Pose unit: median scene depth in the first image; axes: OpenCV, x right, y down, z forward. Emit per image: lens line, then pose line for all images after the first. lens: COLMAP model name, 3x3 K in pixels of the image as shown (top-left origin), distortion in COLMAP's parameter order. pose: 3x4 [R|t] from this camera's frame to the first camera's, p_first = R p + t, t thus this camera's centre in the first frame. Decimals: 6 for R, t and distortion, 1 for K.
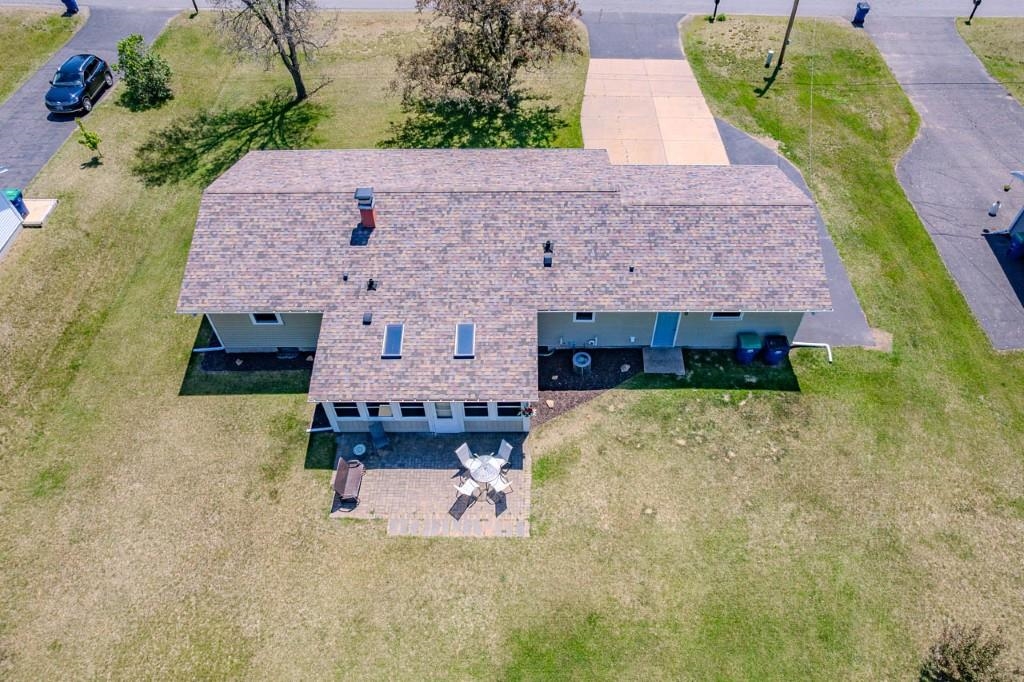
lens RADIAL K [[712.2, 0, 537.8], [0, 712.2, 338.8], [0, 0, 1]] dist [-0.060548, 0.054045]
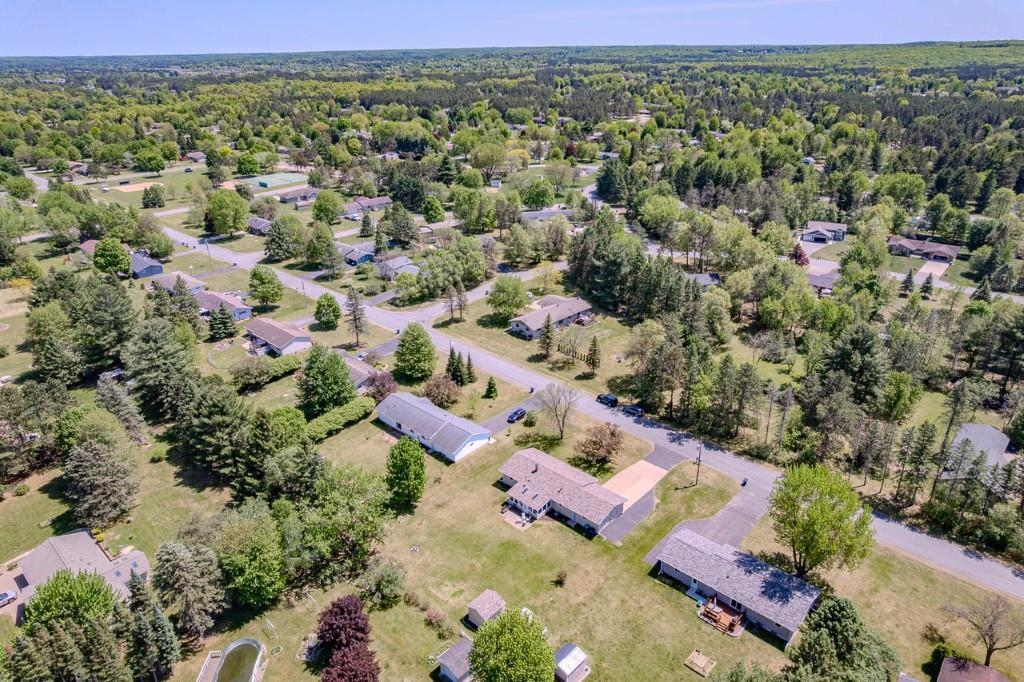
lens RADIAL K [[658.8, 0, 512.0], [0, 658.8, 341.0], [0, 0, 1]] dist [-0.005677, -0.002658]
pose [[0.729730, 0.265950, -0.629893, 2.351306], [-0.496650, 0.839348, -0.220983, 0.185630], [0.469929, 0.474095, 0.744581, -3.002049]]
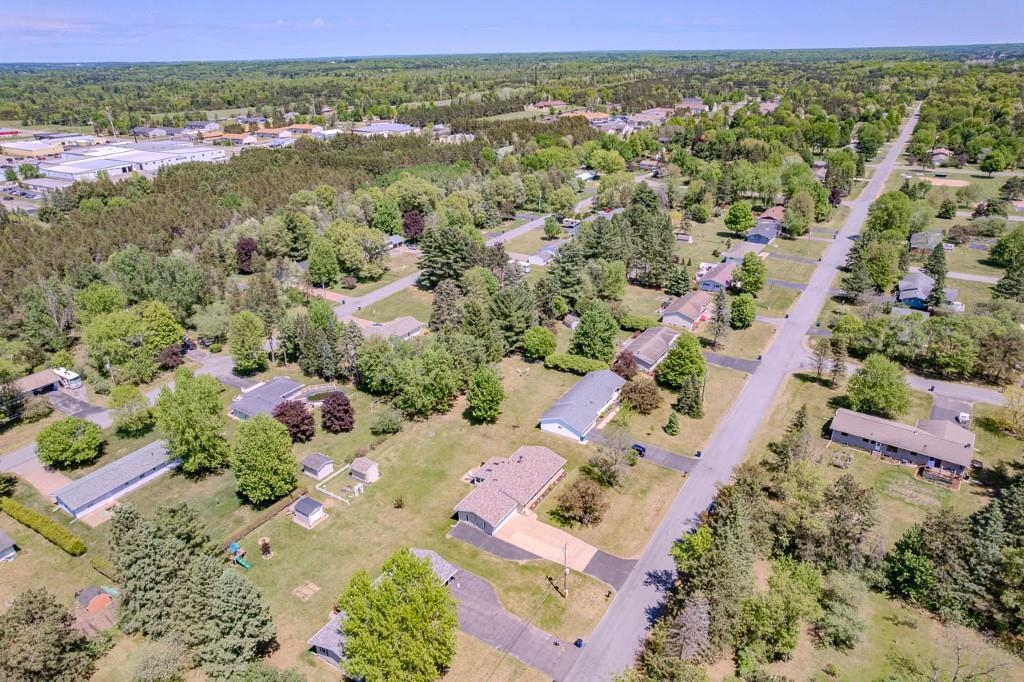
lens RADIAL K [[669.9, 0, 512.0], [0, 669.9, 341.0], [0, 0, 1]] dist [-0.007158, -0.001866]
pose [[-0.535936, 0.344886, -0.770601, 3.266483], [-0.626773, 0.448977, 0.636848, -3.658165], [0.565622, 0.824302, -0.024458, 0.381991]]
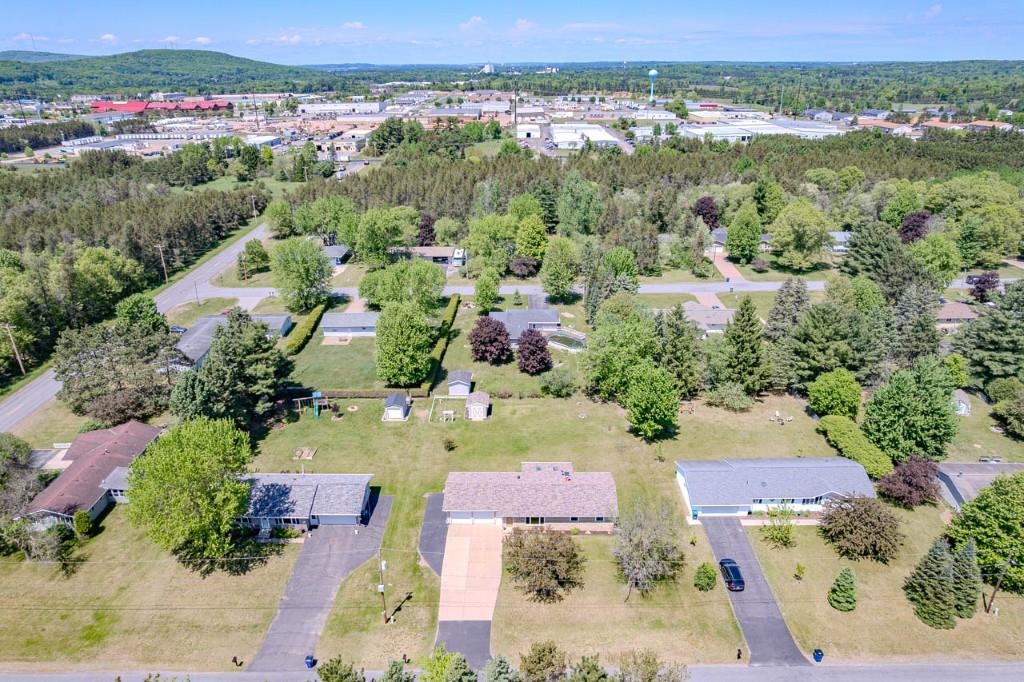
lens RADIAL K [[658.8, 0, 512.0], [0, 658.8, 341.0], [0, 0, 1]] dist [-0.005677, -0.002658]
pose [[-0.999857, -0.006803, 0.015505, 0.000391], [0.012625, 0.310650, 0.950441, -3.764744], [-0.011283, 0.950500, -0.310520, 1.422792]]
